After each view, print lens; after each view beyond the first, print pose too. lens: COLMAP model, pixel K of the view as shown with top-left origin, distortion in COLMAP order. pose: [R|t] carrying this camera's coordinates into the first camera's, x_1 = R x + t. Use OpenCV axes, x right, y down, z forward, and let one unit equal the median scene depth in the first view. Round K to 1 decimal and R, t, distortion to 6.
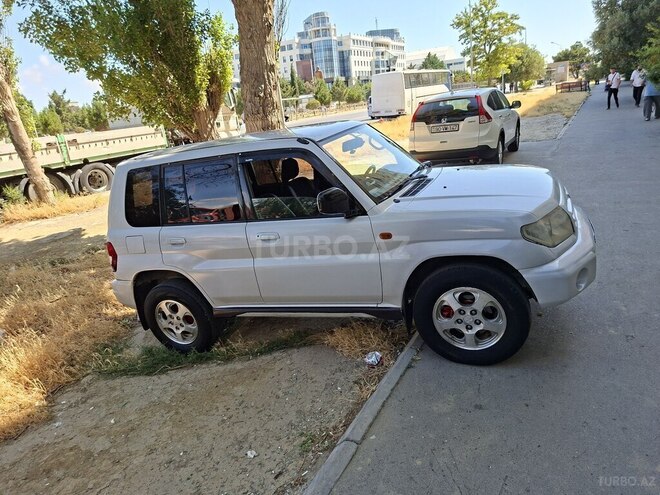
lens RADIAL K [[456.9, 0, 325.9], [0, 456.9, 249.3], [0, 0, 1]] dist [0.064555, -0.065196]
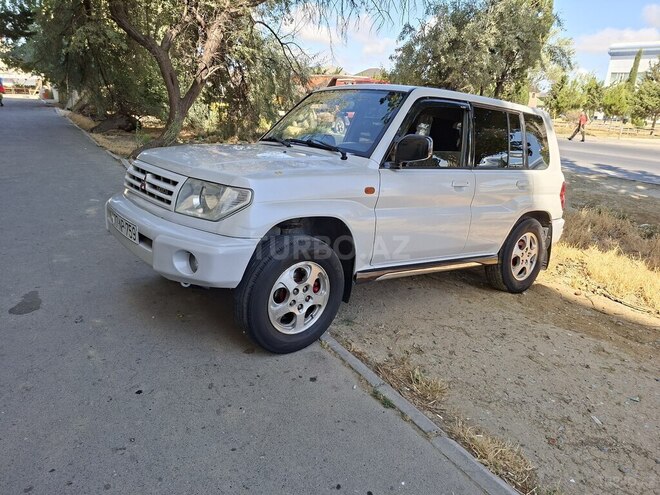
lens RADIAL K [[456.9, 0, 331.3], [0, 456.9, 241.3], [0, 0, 1]] dist [0.064555, -0.065196]
pose [[-0.477999, 0.329238, -0.814321, 0.905777], [-0.276000, 0.823836, 0.495094, -0.440697], [0.833871, 0.461407, -0.302923, 1.321455]]
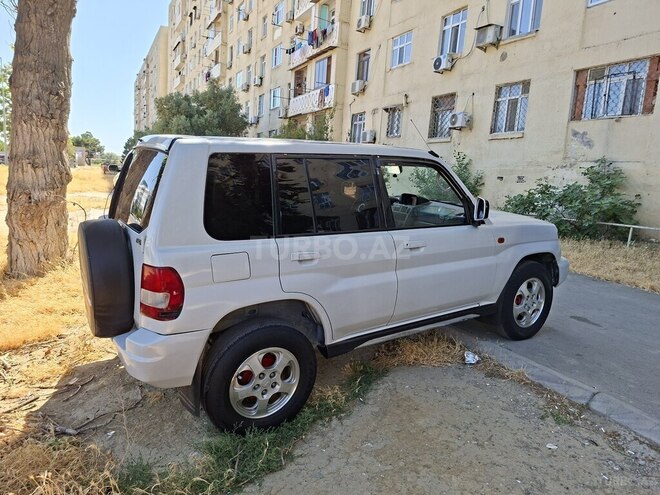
lens RADIAL K [[456.9, 0, 331.6], [0, 456.9, 248.0], [0, 0, 1]] dist [0.064555, -0.065196]
pose [[0.552482, 0.022603, 0.833218, -0.869402], [0.127999, 0.985475, -0.111606, 0.053125], [-0.823638, 0.168311, 0.541564, 0.541430]]
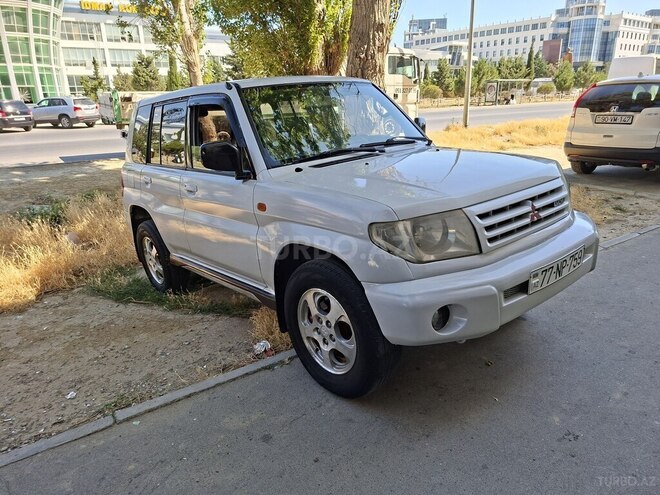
lens RADIAL K [[456.9, 0, 331.1], [0, 456.9, 244.9], [0, 0, 1]] dist [0.064555, -0.065196]
pose [[0.891019, 0.222062, -0.395946, 0.448585], [-0.208602, 0.974937, 0.077354, -0.039944], [0.403199, 0.013671, 0.915010, 0.222224]]
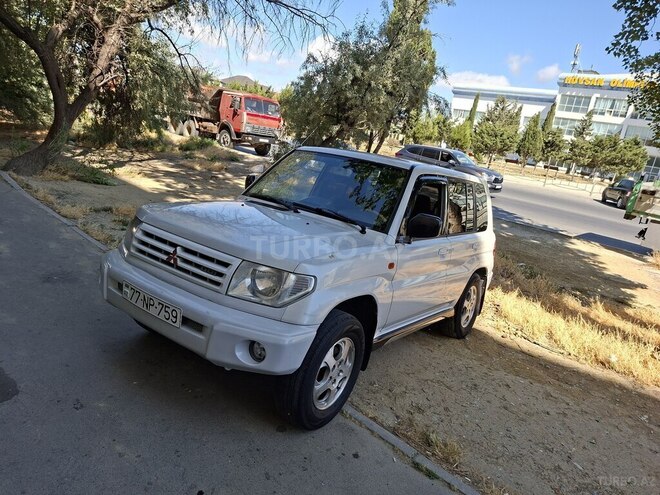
lens RADIAL K [[456.9, 0, 327.3], [0, 456.9, 248.3], [0, 0, 1]] dist [0.064555, -0.065196]
pose [[-0.234062, 0.316801, -0.919159, 0.988595], [-0.424580, 0.817194, 0.389776, -0.445930], [0.874613, 0.481488, -0.056767, 1.052449]]
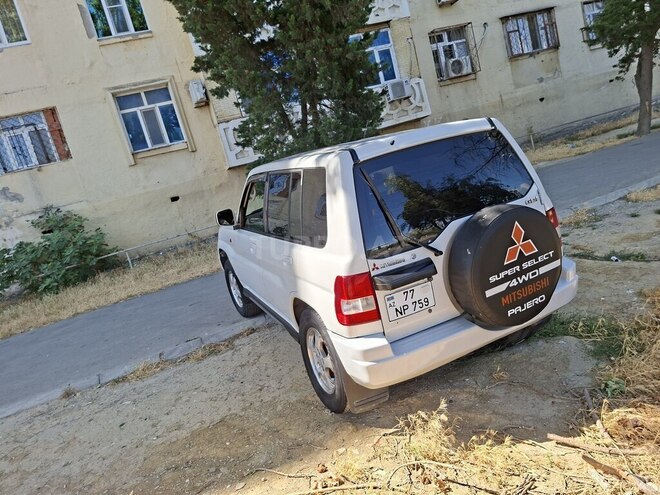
lens RADIAL K [[456.9, 0, 331.5], [0, 456.9, 248.2], [0, 0, 1]] dist [0.064555, -0.065196]
pose [[-0.690774, 0.173051, 0.702057, -0.772548], [0.512700, 0.801879, 0.306805, -0.385614], [-0.509872, 0.571878, -0.642640, 1.771698]]
